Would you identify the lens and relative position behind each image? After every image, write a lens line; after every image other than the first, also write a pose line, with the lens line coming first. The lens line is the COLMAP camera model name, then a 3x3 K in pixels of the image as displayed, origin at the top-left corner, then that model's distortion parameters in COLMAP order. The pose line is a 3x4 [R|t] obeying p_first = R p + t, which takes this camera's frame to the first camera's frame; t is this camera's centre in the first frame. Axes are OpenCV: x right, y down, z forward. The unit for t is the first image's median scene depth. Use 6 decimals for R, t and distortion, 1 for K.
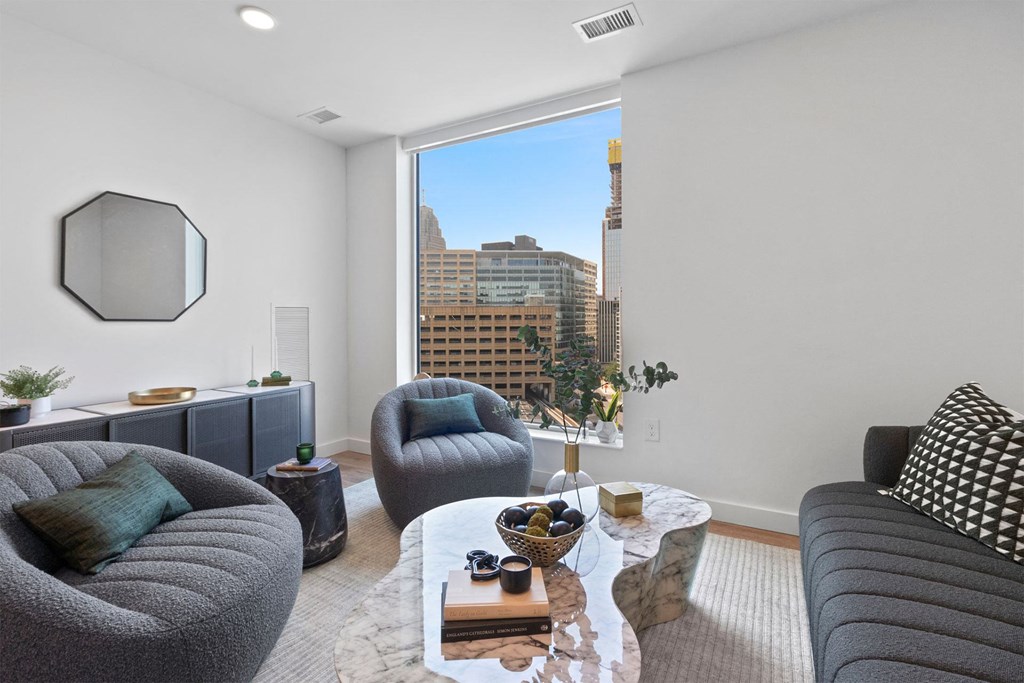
lens RADIAL K [[473.3, 0, 503.5], [0, 473.3, 315.4], [0, 0, 1]] dist [0.005255, 0.000733]
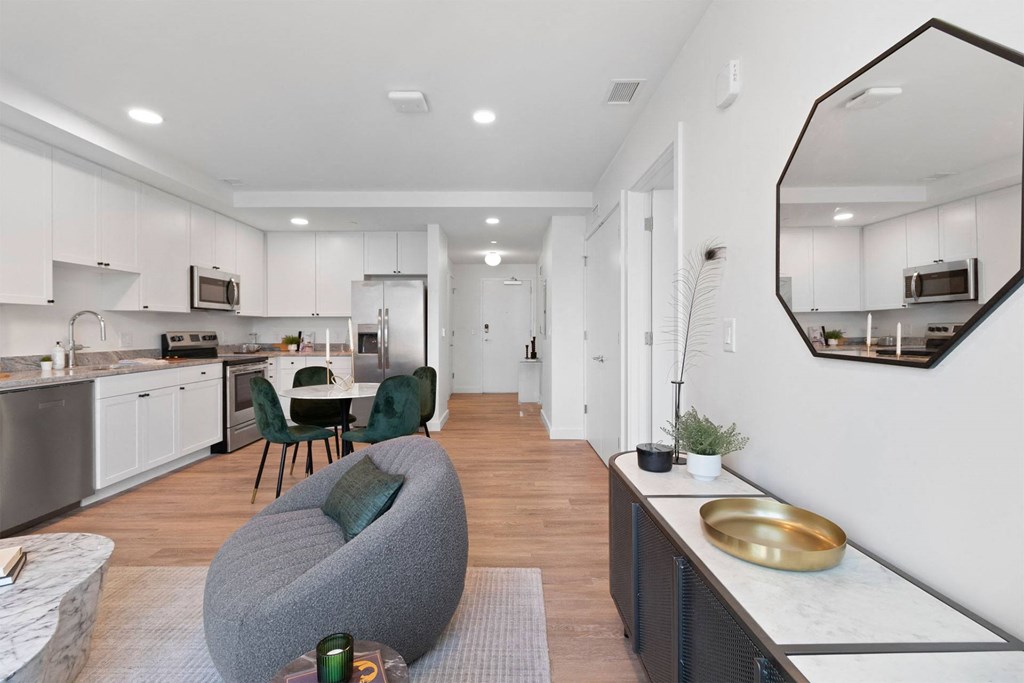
lens RADIAL K [[473.3, 0, 505.2], [0, 473.3, 334.5], [0, 0, 1]] dist [0.005255, 0.000733]
pose [[-0.865779, 0.009613, -0.500335, -0.335141], [0.008198, 0.999954, 0.005026, -0.019550], [0.500360, 0.000249, -0.865817, 1.472949]]
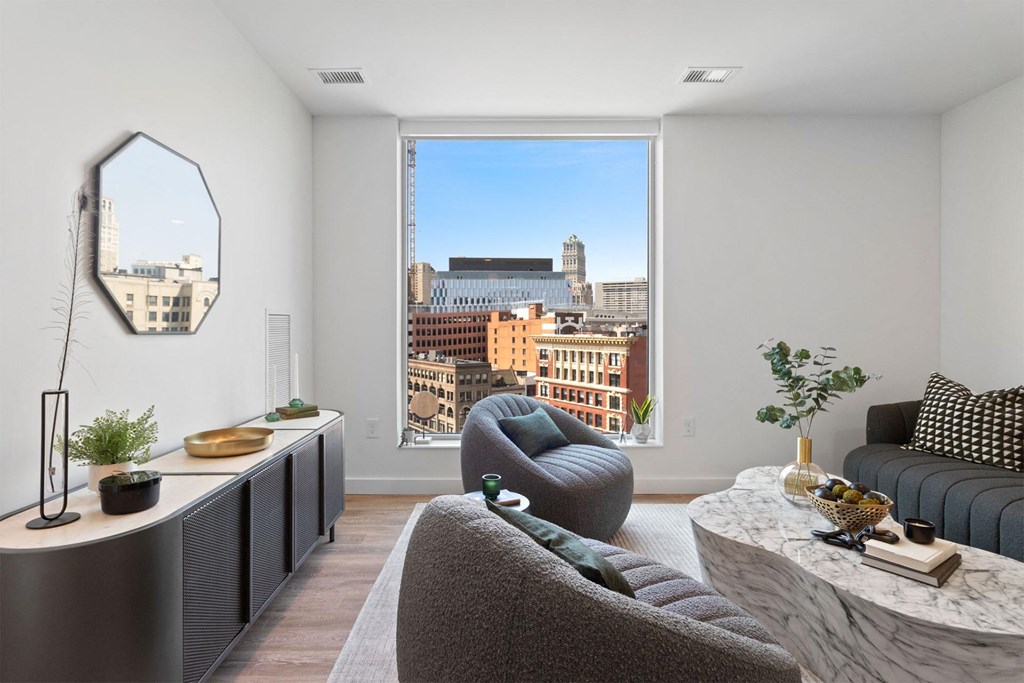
lens RADIAL K [[506.4, 0, 502.5], [0, 506.4, 324.1], [0, 0, 1]] dist [-0.000029, -0.000481]
pose [[0.867281, 0.007378, 0.497764, -0.866917], [-0.008297, 0.999966, -0.000366, -0.006994], [-0.497749, -0.003813, 0.867313, 0.189154]]
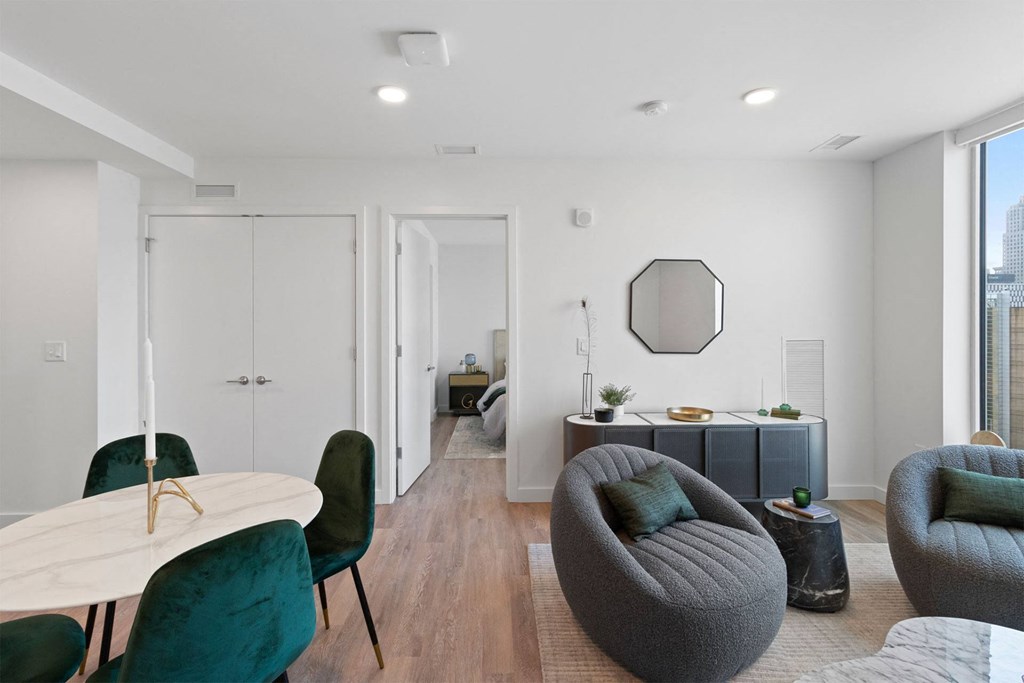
lens RADIAL K [[473.3, 0, 512.2], [0, 473.3, 327.8], [0, 0, 1]] dist [0.005255, 0.000733]
pose [[0.527890, 0.012235, -0.849225, 0.125235], [0.000281, 0.999894, 0.014580, -0.095727], [0.849313, -0.007936, 0.527830, -0.081764]]
